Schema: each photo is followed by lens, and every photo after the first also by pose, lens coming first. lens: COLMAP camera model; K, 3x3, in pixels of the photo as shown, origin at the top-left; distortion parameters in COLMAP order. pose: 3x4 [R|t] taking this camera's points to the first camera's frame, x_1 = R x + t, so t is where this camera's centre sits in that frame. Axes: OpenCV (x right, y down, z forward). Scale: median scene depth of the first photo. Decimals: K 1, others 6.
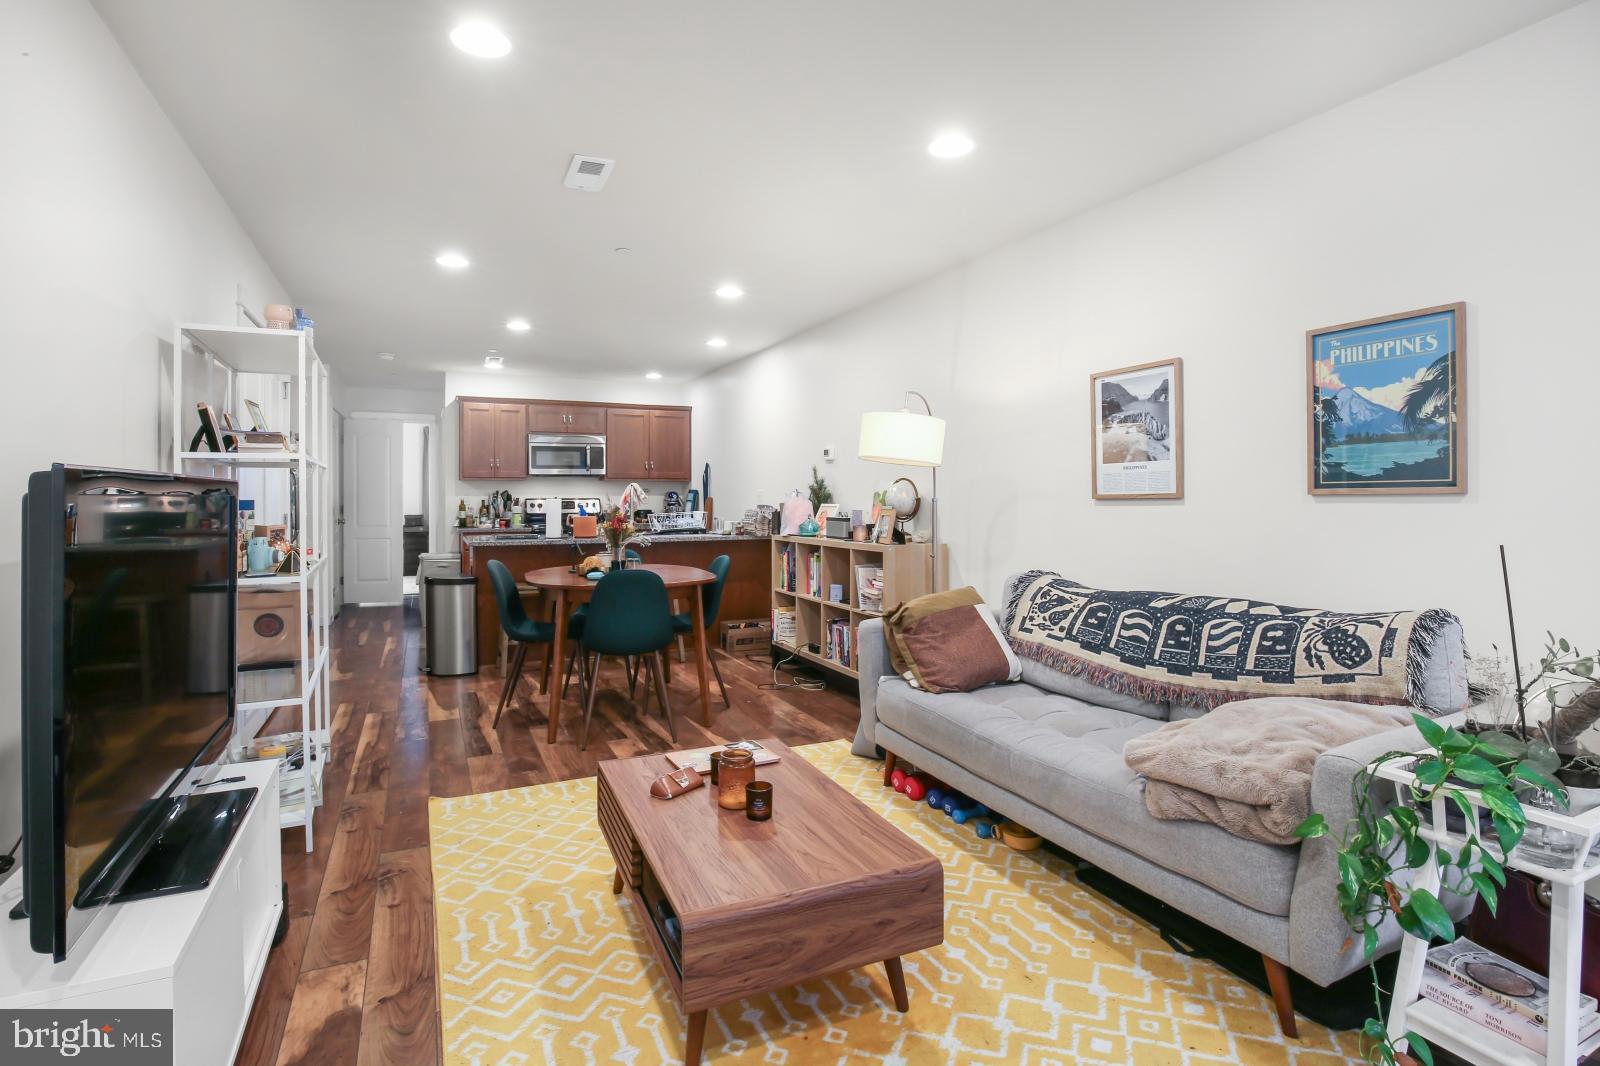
lens RADIAL K [[776.6, 0, 796.3], [0, 776.6, 499.4], [0, 0, 1]] dist [-0.036279, 0.001049]
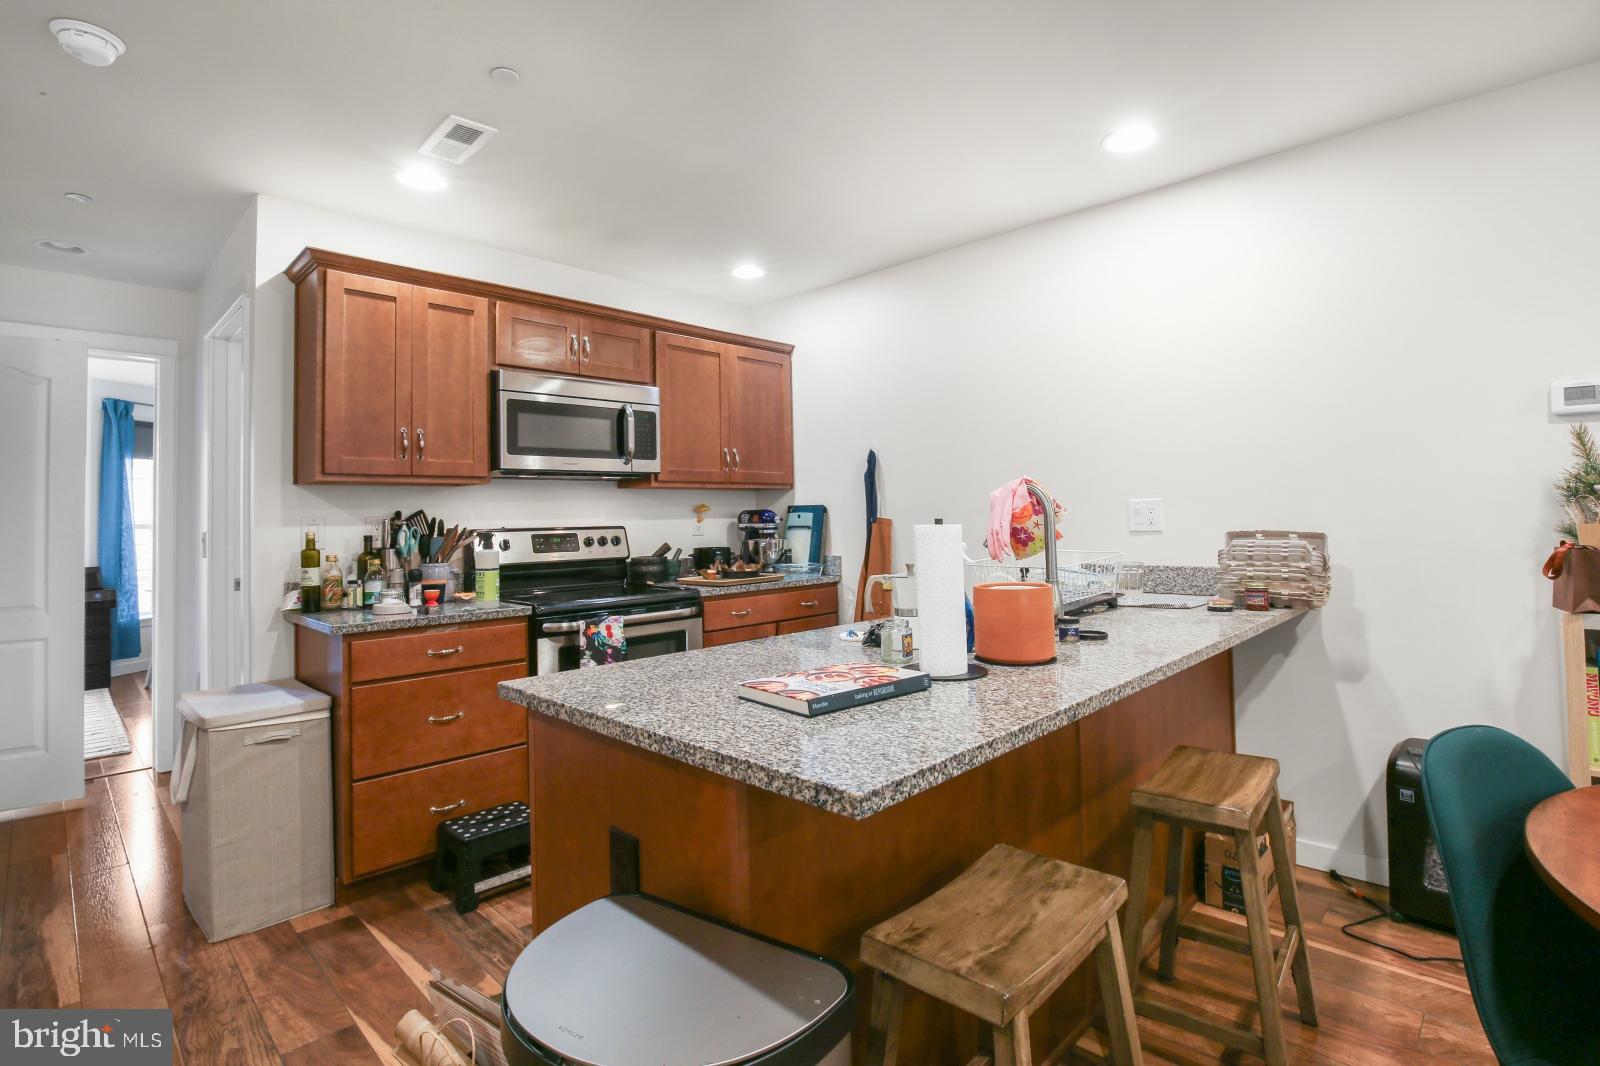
lens RADIAL K [[758.9, 0, 802.3], [0, 758.9, 488.4], [0, 0, 1]] dist [-0.030111, 0.000703]
pose [[0.935739, -0.004195, 0.352669, -0.823269], [0.019872, 0.998968, -0.040845, -0.008053], [-0.352133, 0.045228, 0.934856, 1.412130]]
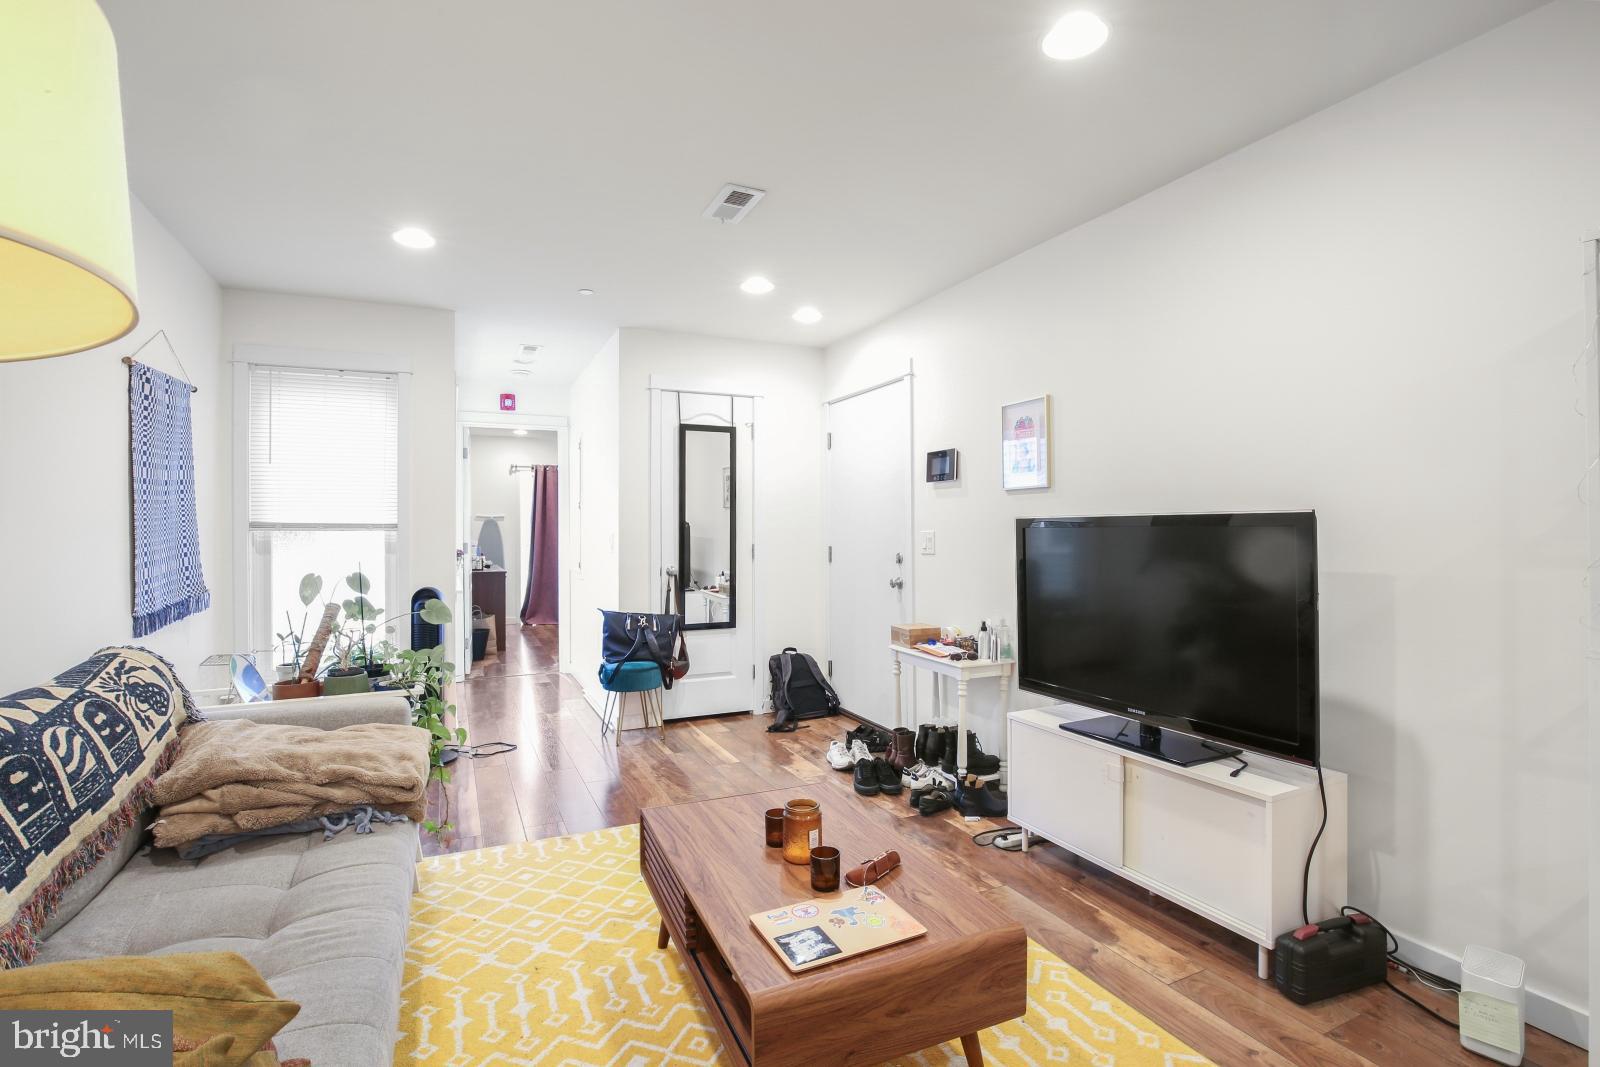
lens RADIAL K [[752.7, 0, 800.0], [0, 752.7, 533.5], [0, 0, 1]] dist [-0.043650, 0.007522]
pose [[-0.999942, 0.009349, 0.005349, -0.054144], [0.009407, 0.999895, 0.011010, -0.006688], [-0.005246, 0.011059, -0.999925, 1.236663]]
